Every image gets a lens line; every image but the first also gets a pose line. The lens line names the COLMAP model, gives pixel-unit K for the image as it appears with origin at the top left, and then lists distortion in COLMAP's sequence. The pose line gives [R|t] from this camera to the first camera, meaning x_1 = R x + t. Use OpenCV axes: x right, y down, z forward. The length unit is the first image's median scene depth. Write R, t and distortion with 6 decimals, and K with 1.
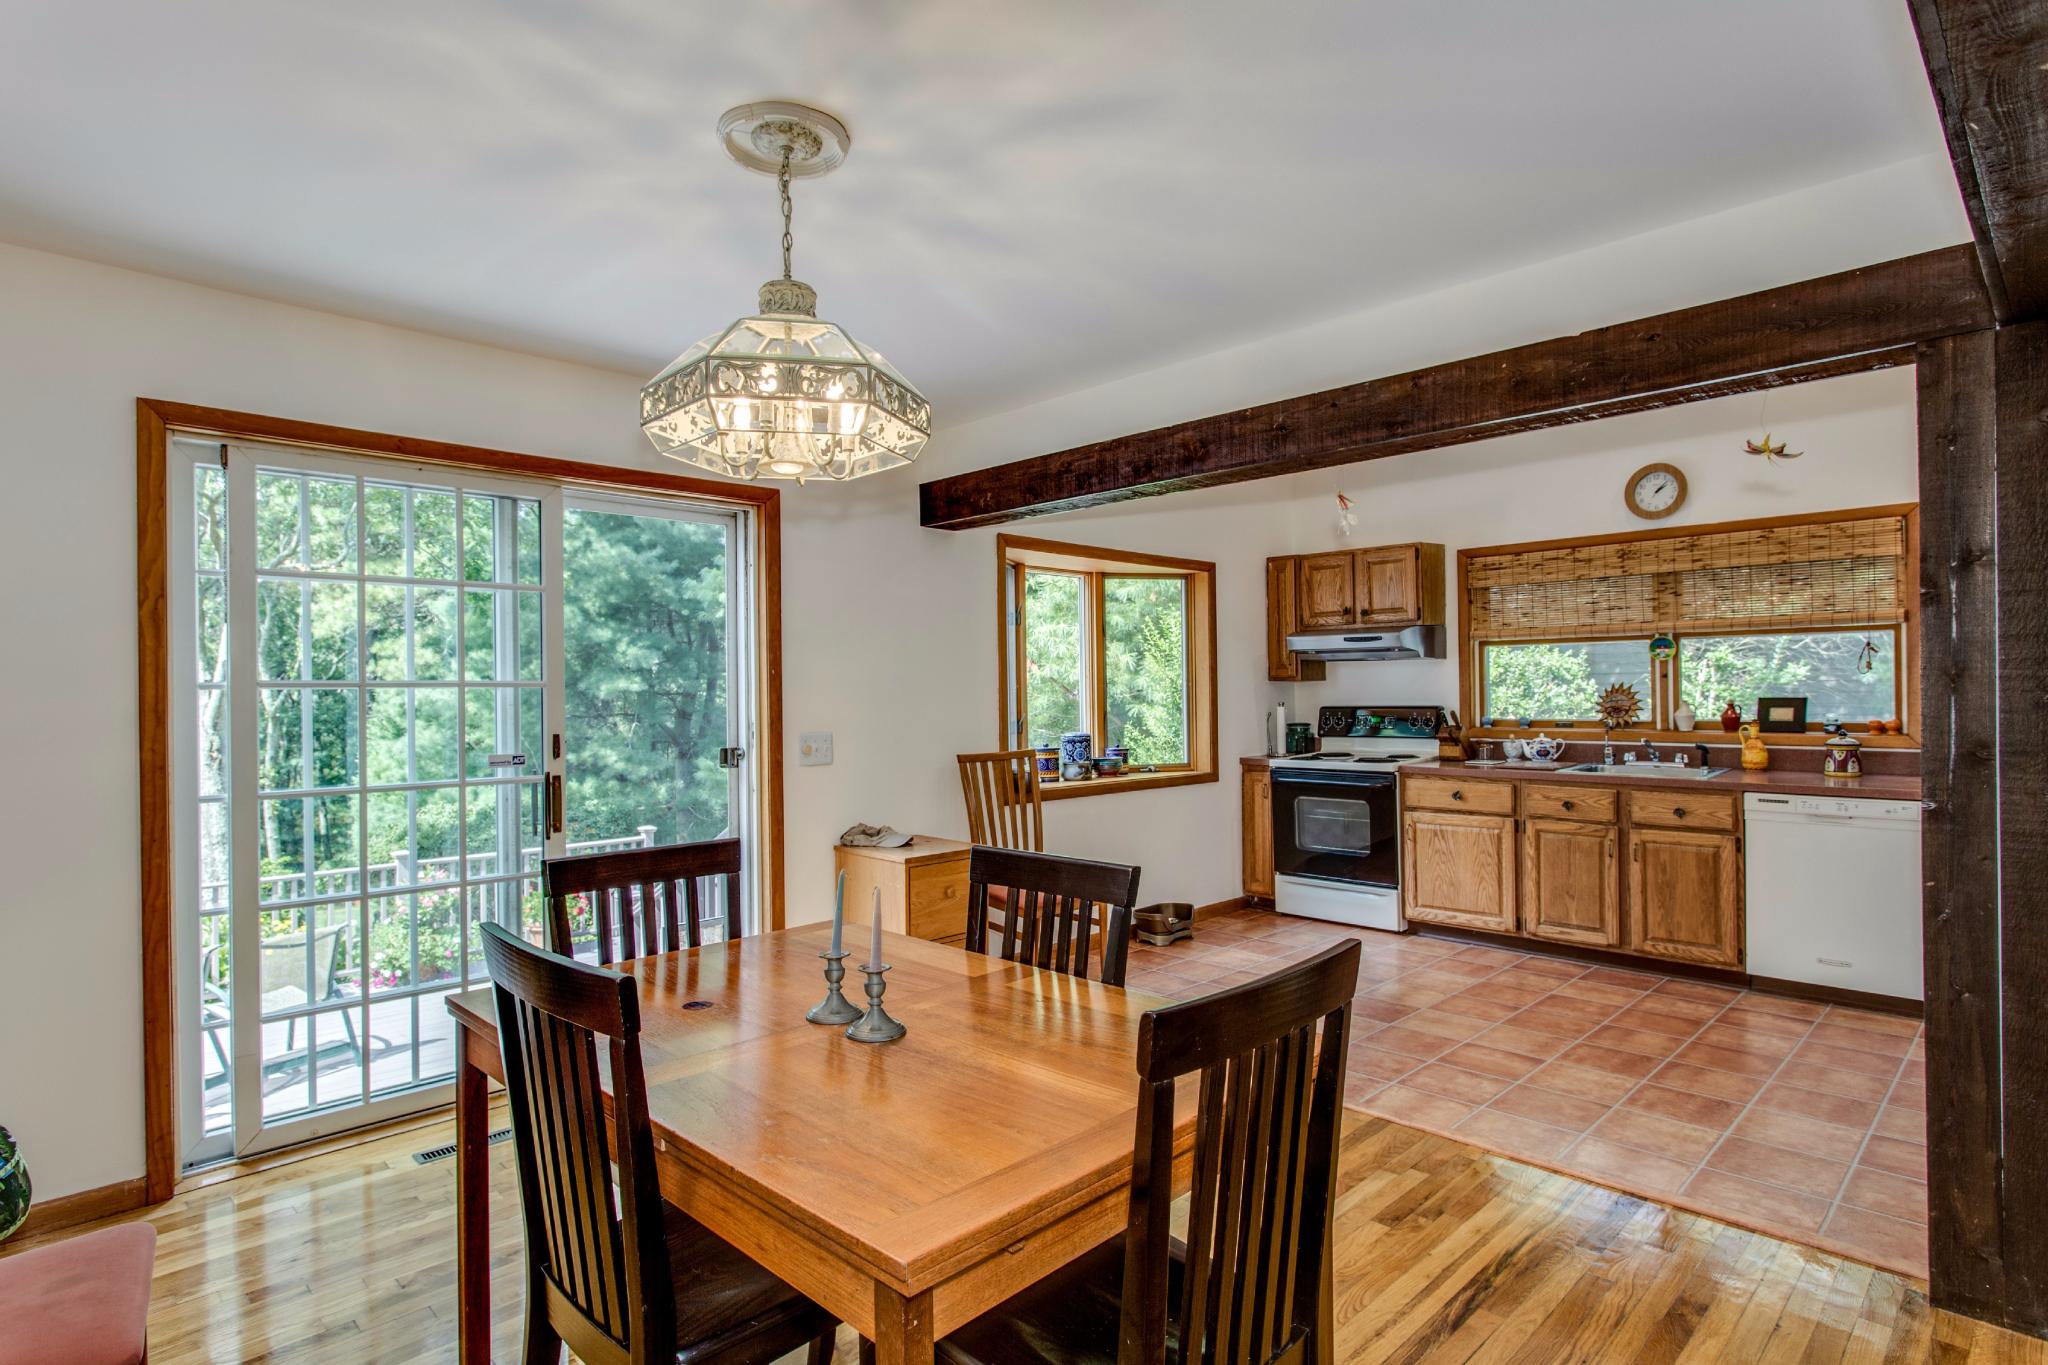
lens RADIAL K [[1070.7, 0, 1024.0], [0, 1070.7, 682.5], [0, 0, 1]] dist [0.000223, 0.000094]
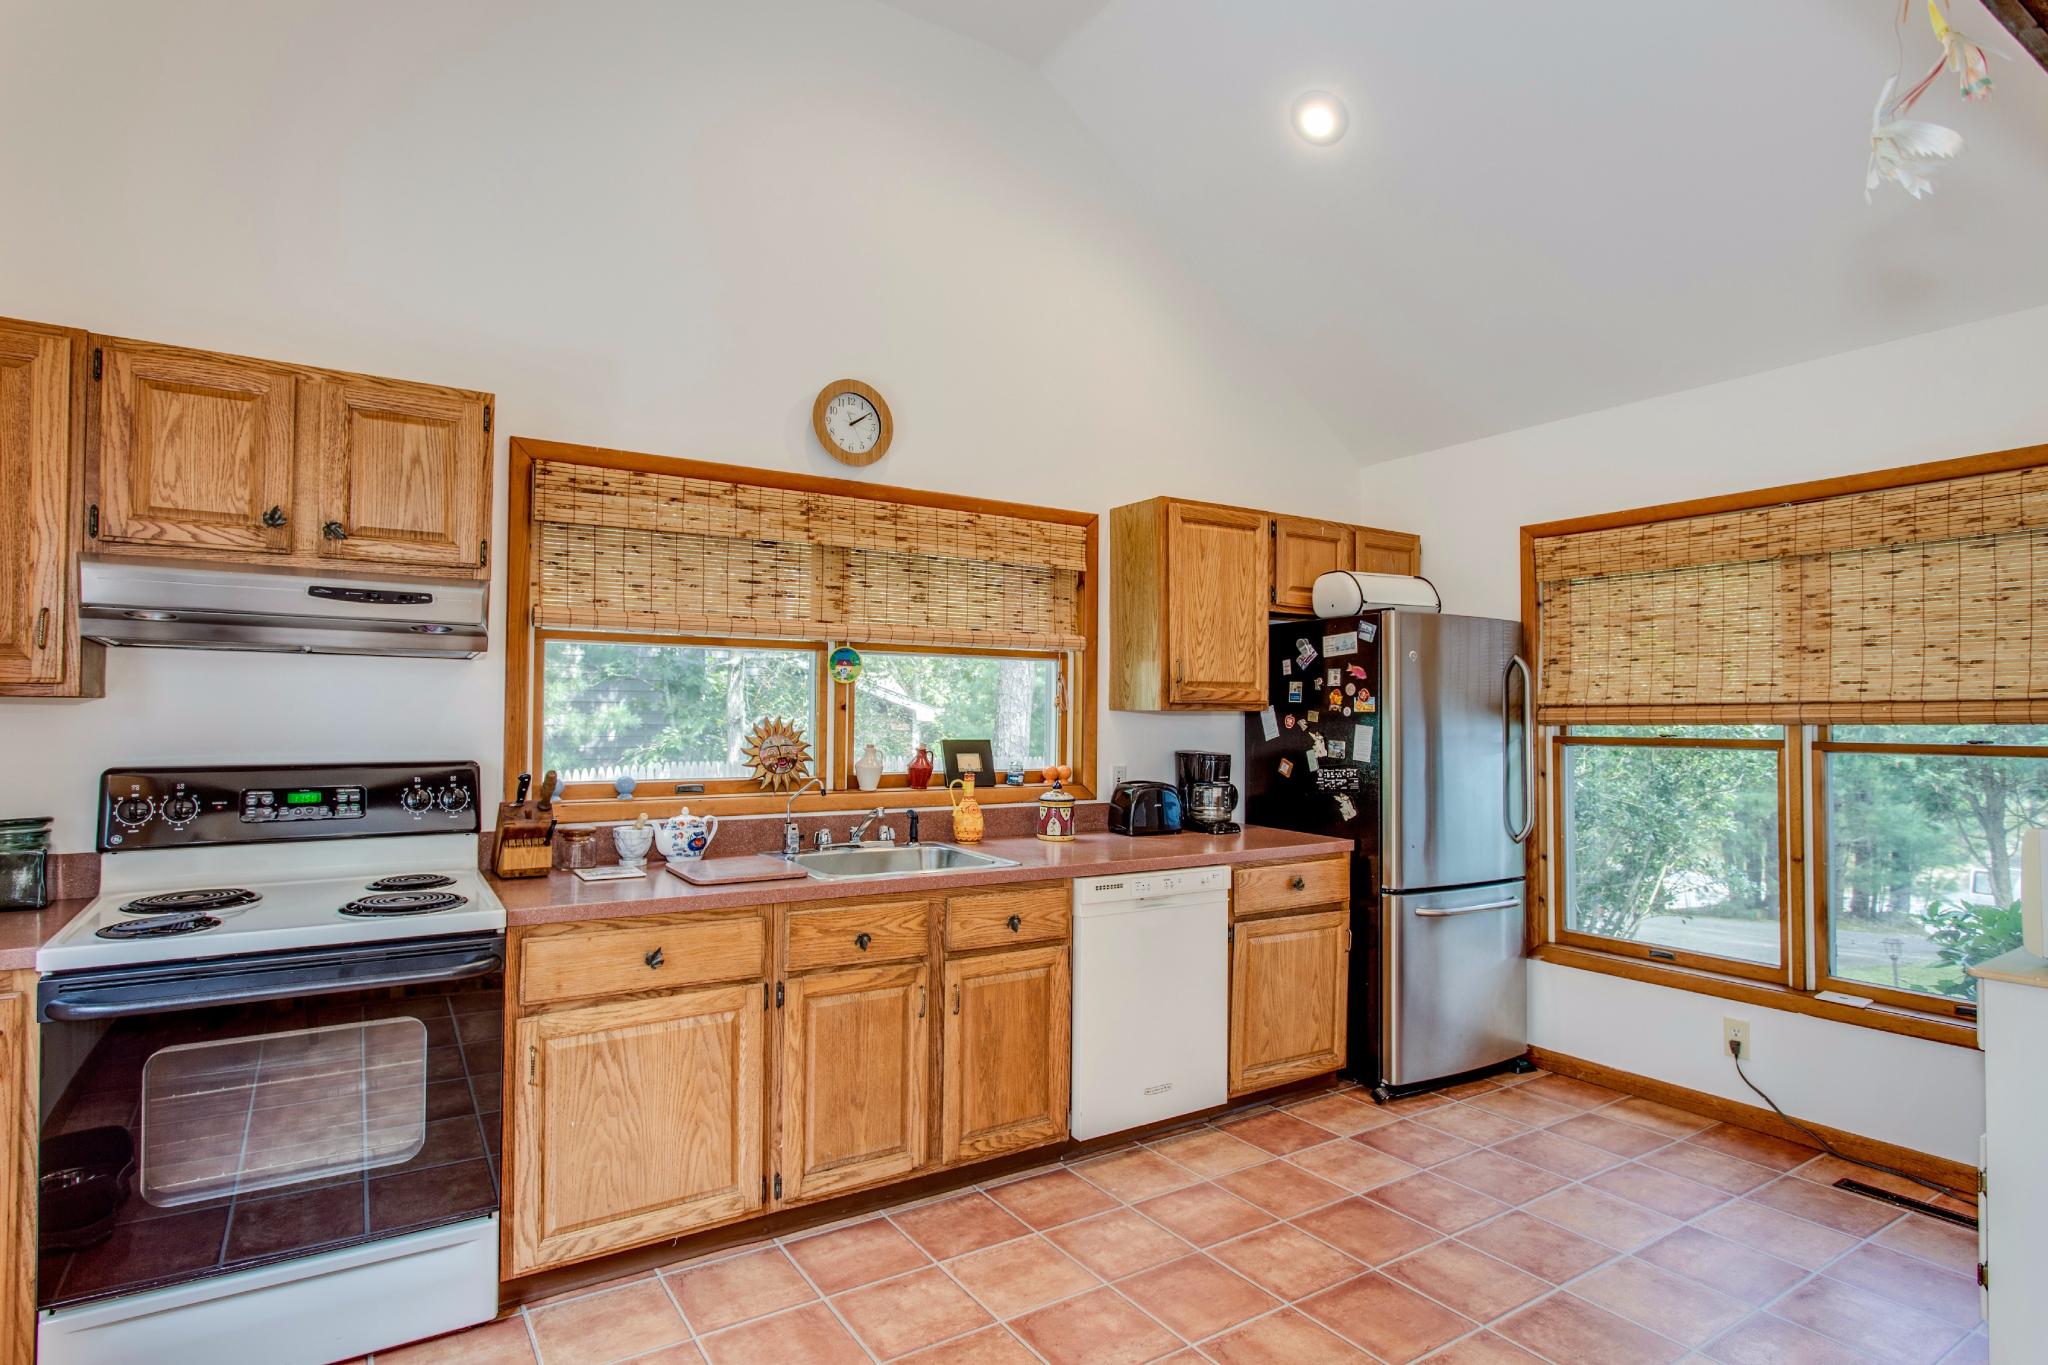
lens RADIAL K [[1063.8, 0, 1017.8], [0, 1063.8, 693.3], [0, 0, 1]] dist [-0.005866, -0.000025]
pose [[0.209454, 0.032755, 0.977270, -0.013347], [-0.017766, 0.999401, -0.029689, 0.002627], [-0.977657, -0.011144, 0.209911, 0.774372]]
